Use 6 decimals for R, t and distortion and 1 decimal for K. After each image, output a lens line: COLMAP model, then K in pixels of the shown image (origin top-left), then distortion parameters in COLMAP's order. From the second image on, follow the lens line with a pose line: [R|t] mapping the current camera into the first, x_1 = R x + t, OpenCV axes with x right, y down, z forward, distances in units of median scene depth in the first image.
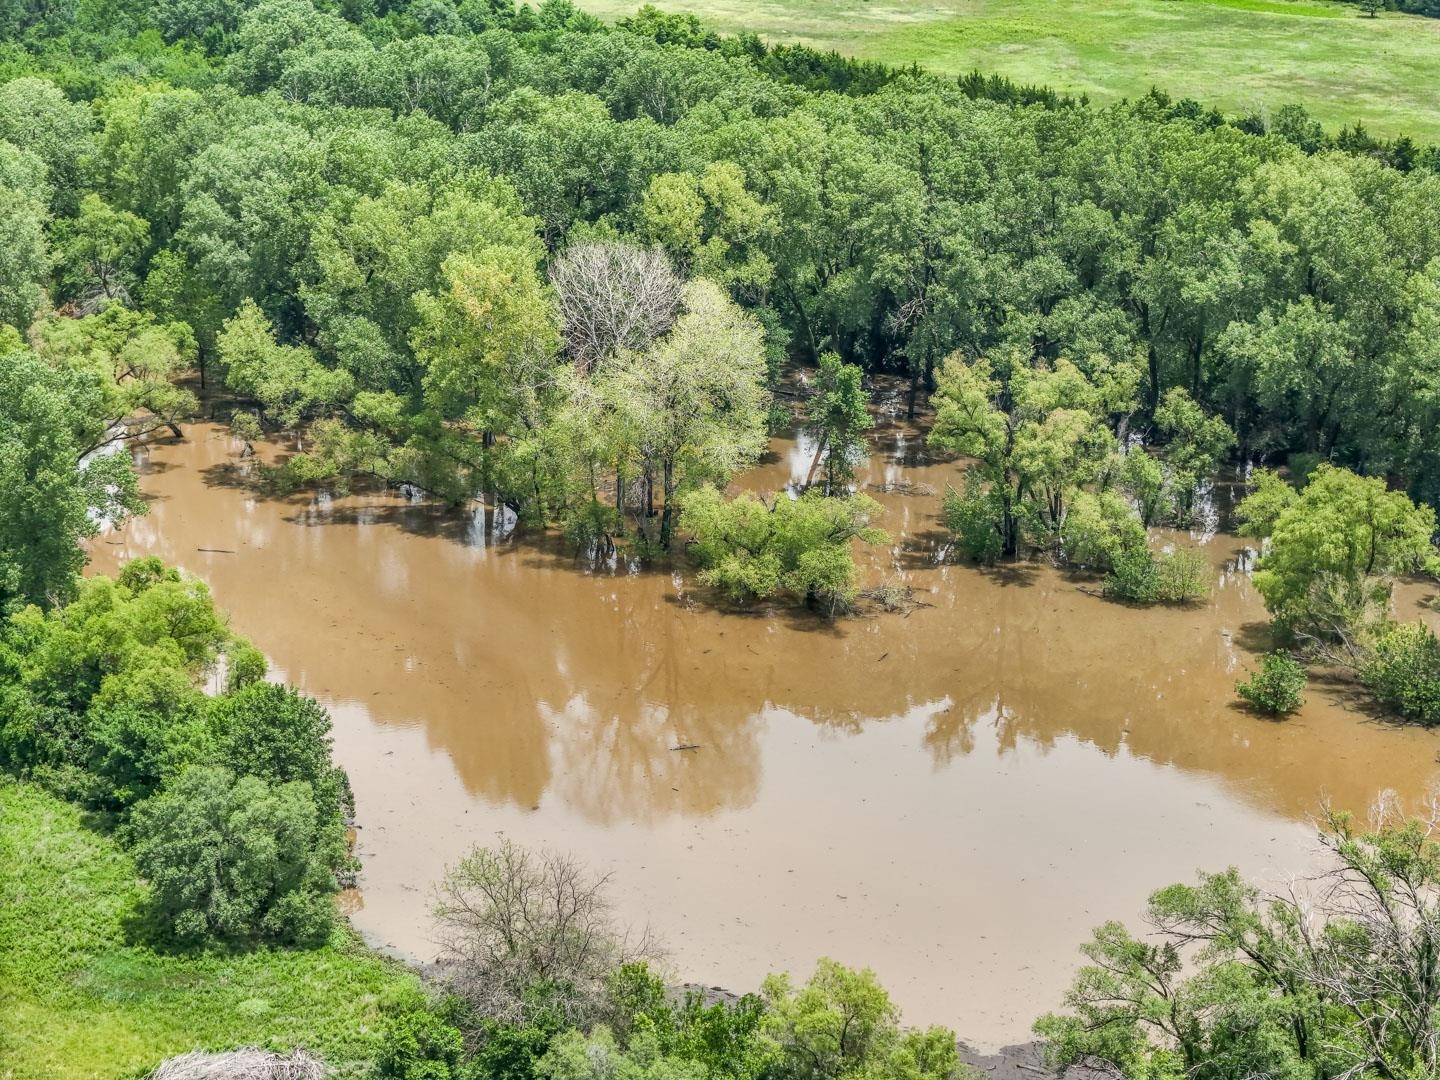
lens RADIAL K [[2927.8, 0, 718.4], [0, 2927.8, 538.4], [0, 0, 1]] dist [-0.122307, 0.000000]
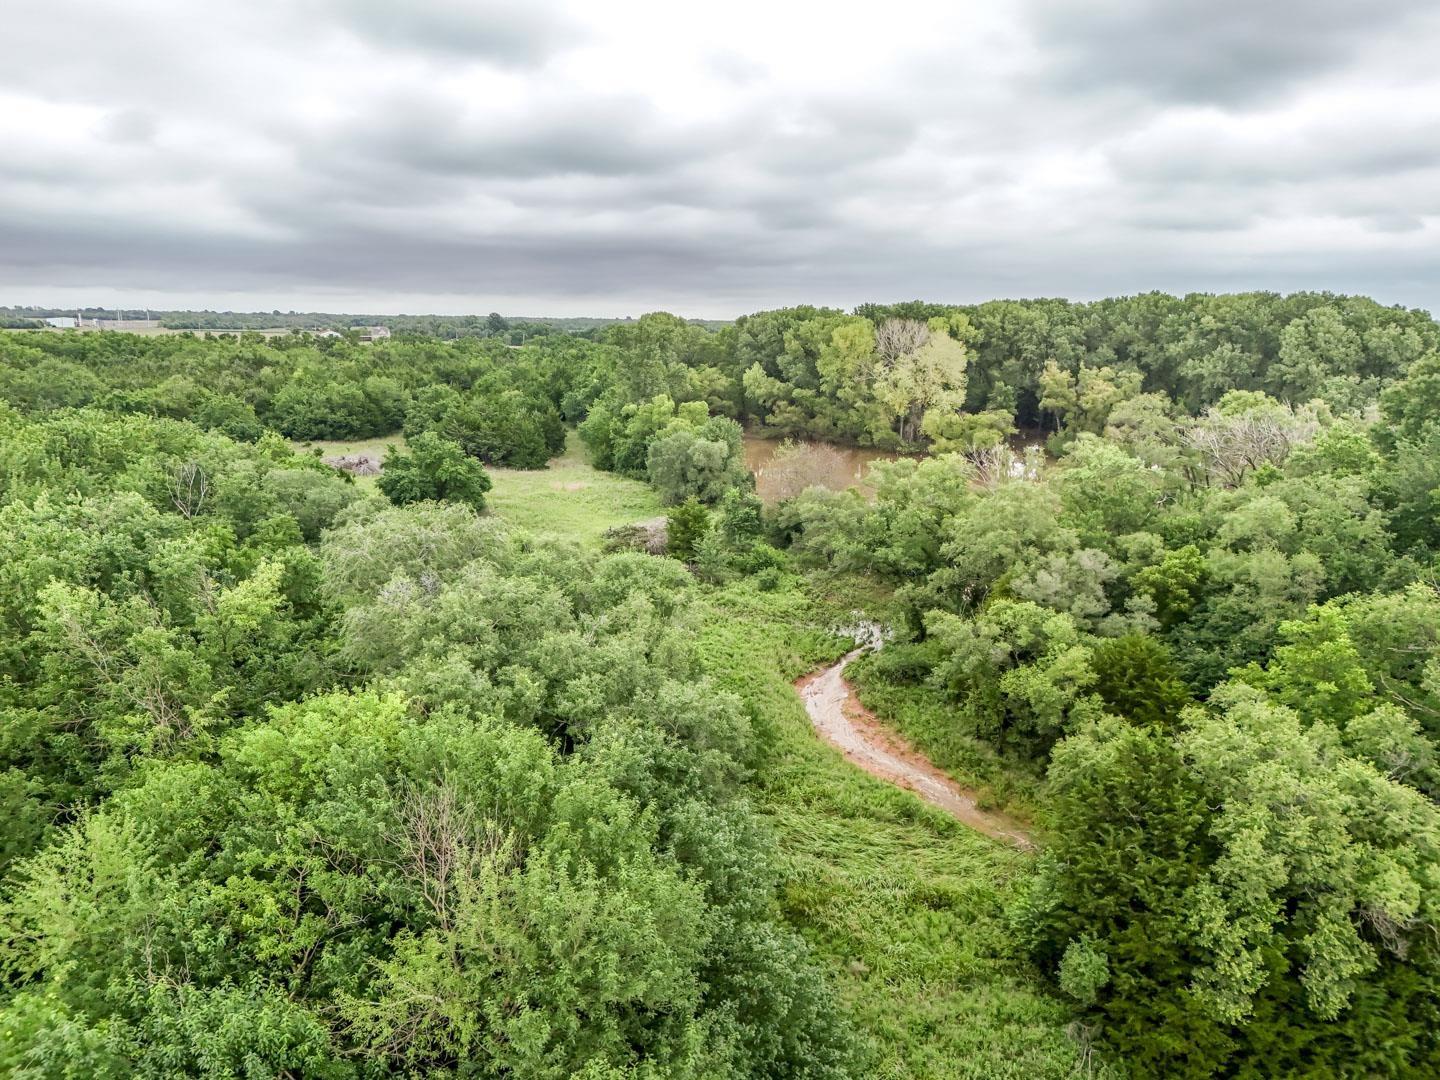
lens RADIAL K [[1070.2, 0, 724.8], [0, 1070.2, 545.4], [0, 0, 1]] dist [0.051042, -0.040186]
pose [[0.966008, 0.052729, -0.253076, 0.052657], [-0.079682, 0.992045, -0.097456, 0.171862], [0.245924, 0.114309, 0.962525, 0.153564]]
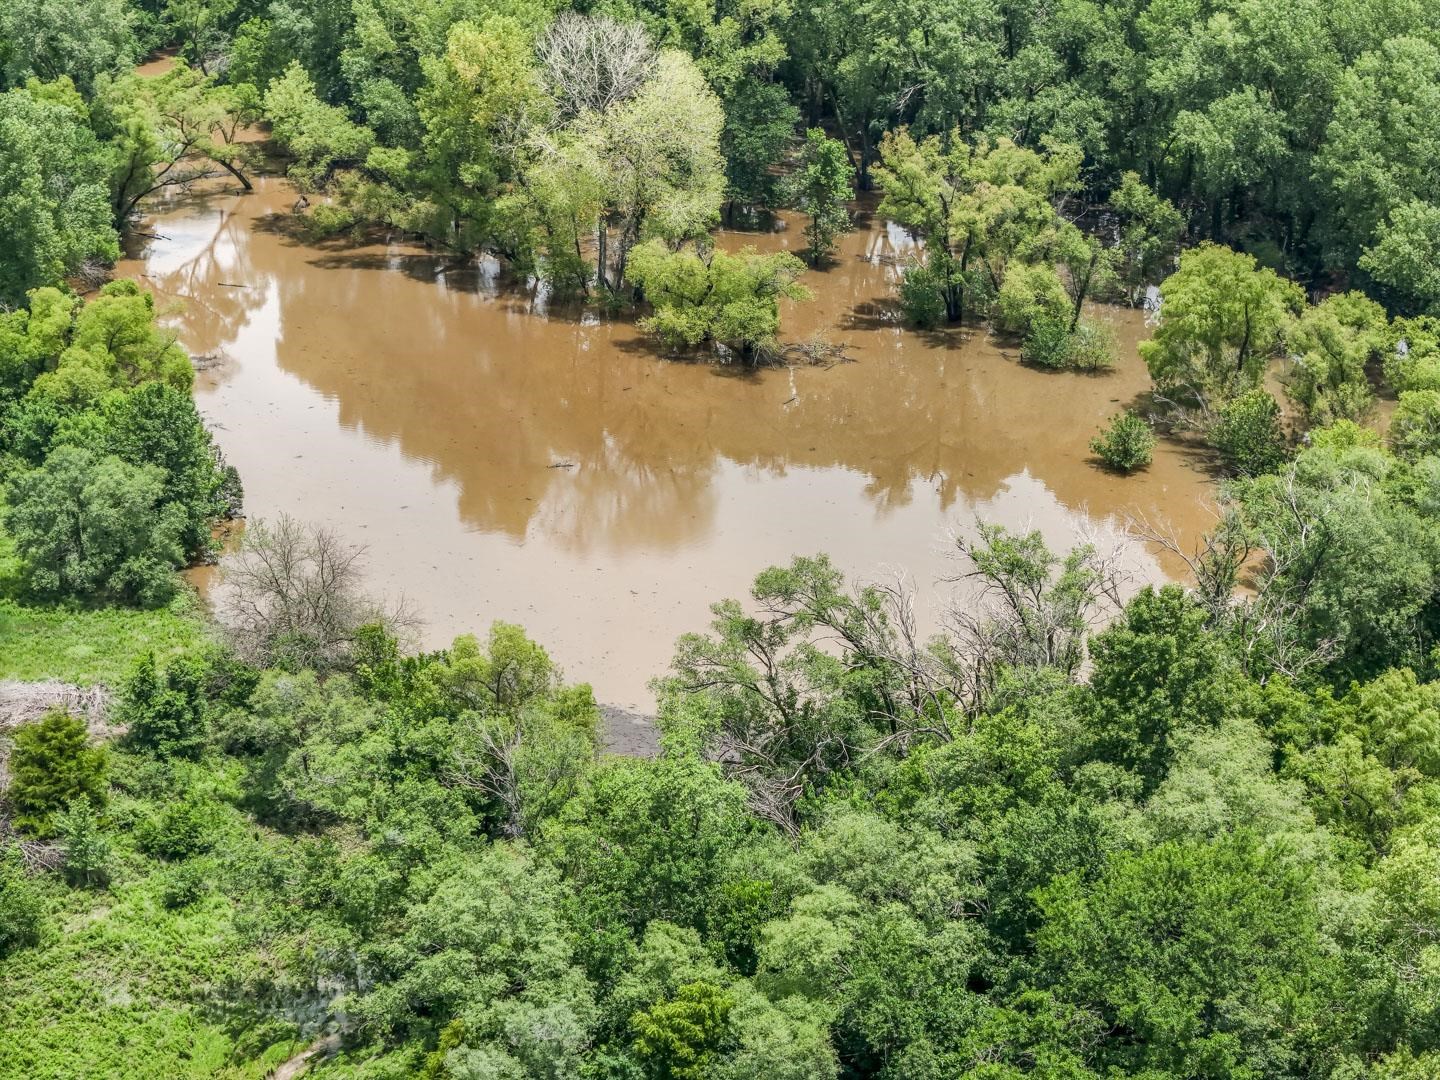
lens RADIAL K [[2927.8, 0, 721.6], [0, 2927.8, 542.2], [0, 0, 1]] dist [-0.122307, 0.000000]
pose [[0.988330, 0.055810, -0.141734, 0.171398], [-0.047415, 0.996954, 0.061931, 0.023747], [0.144758, -0.054488, 0.987966, -0.065481]]
